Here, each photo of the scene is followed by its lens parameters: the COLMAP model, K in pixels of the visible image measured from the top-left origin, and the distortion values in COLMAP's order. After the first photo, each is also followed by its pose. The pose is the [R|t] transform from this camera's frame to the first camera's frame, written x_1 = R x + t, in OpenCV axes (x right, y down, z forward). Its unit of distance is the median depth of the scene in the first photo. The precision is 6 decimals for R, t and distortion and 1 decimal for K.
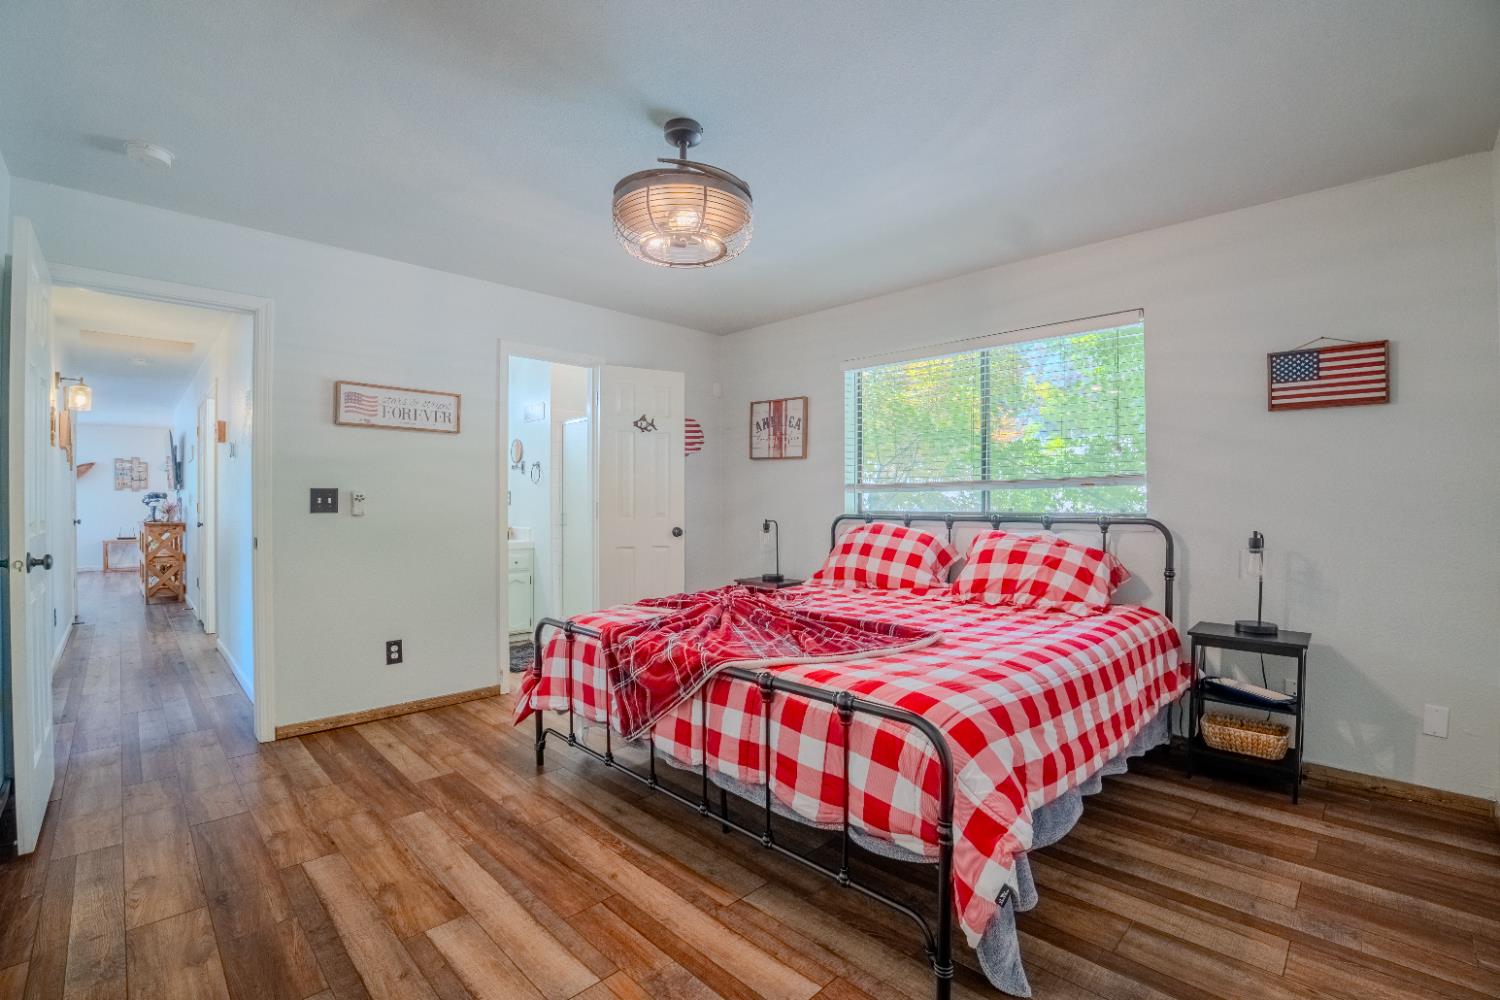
lens RADIAL K [[670.5, 0, 753.5], [0, 670.5, 501.1], [0, 0, 1]] dist [-0.069102, 0.014925]
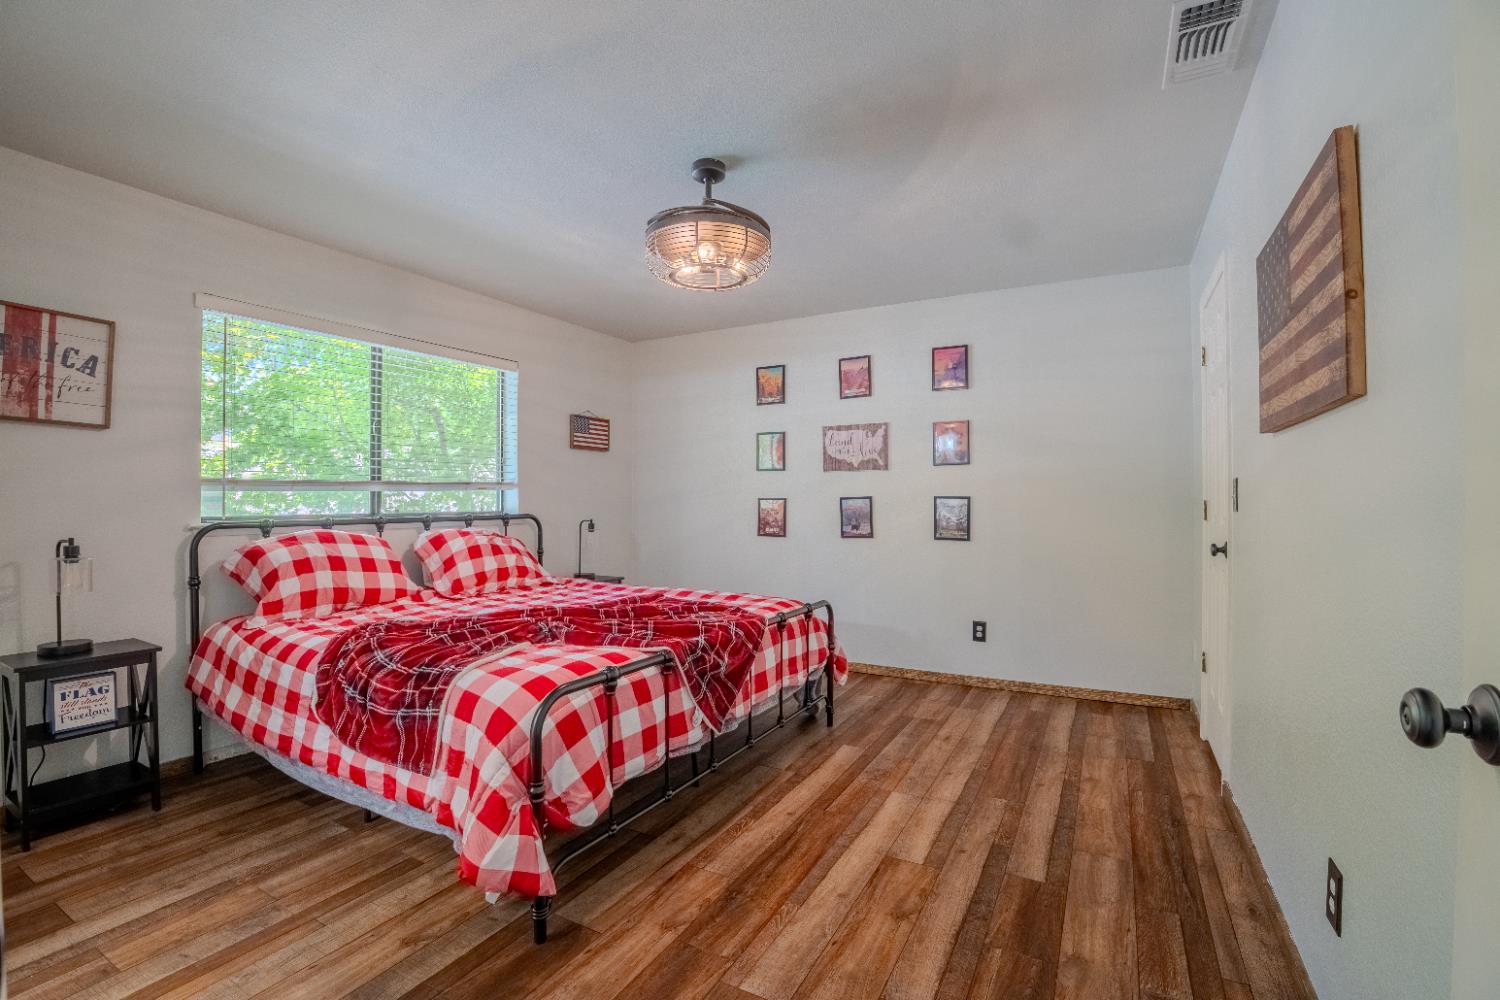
lens RADIAL K [[669.8, 0, 750.0], [0, 669.8, 500.0], [0, 0, 1]] dist [-0.069472, 0.015343]
pose [[-0.281605, 0.000492, 0.959530, -0.834890], [0.001285, 0.999999, -0.000136, -0.002465], [-0.959529, 0.001194, -0.281606, 0.868363]]
